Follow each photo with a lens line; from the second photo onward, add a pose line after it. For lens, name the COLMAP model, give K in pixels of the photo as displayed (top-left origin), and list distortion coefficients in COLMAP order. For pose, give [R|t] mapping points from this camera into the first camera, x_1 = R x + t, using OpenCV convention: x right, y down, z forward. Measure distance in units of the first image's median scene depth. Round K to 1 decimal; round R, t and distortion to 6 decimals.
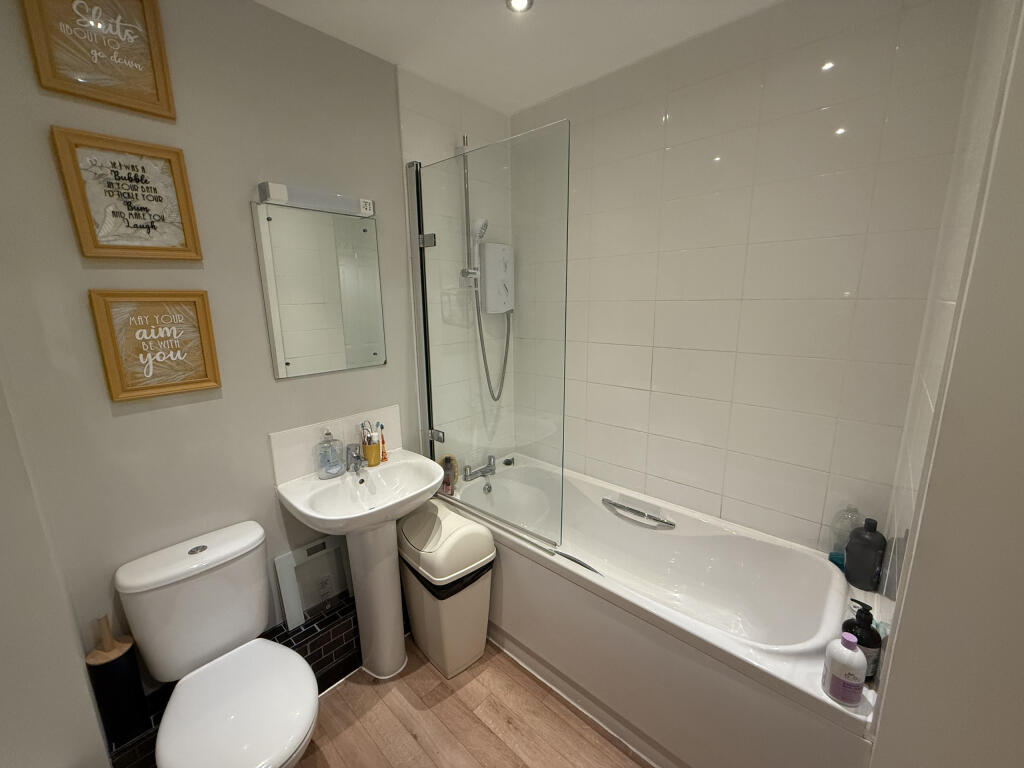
lens RADIAL K [[406.7, 0, 511.3], [0, 406.7, 383.9], [0, 0, 1]] dist [-0.000515, -0.000191]
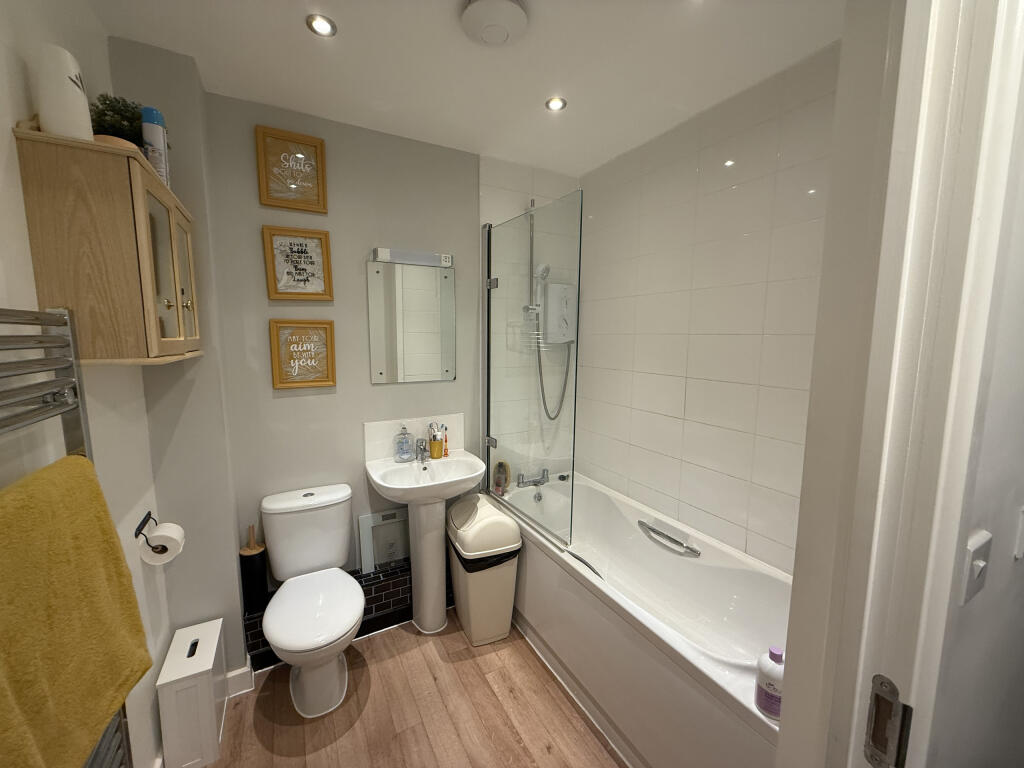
lens RADIAL K [[406.7, 0, 511.3], [0, 406.7, 383.9], [0, 0, 1]] dist [-0.000515, -0.000191]
pose [[0.948488, 0.057725, -0.311511, 0.283622], [-0.083115, 0.994159, -0.068845, 0.041508], [0.305717, 0.091190, 0.947746, -0.160229]]
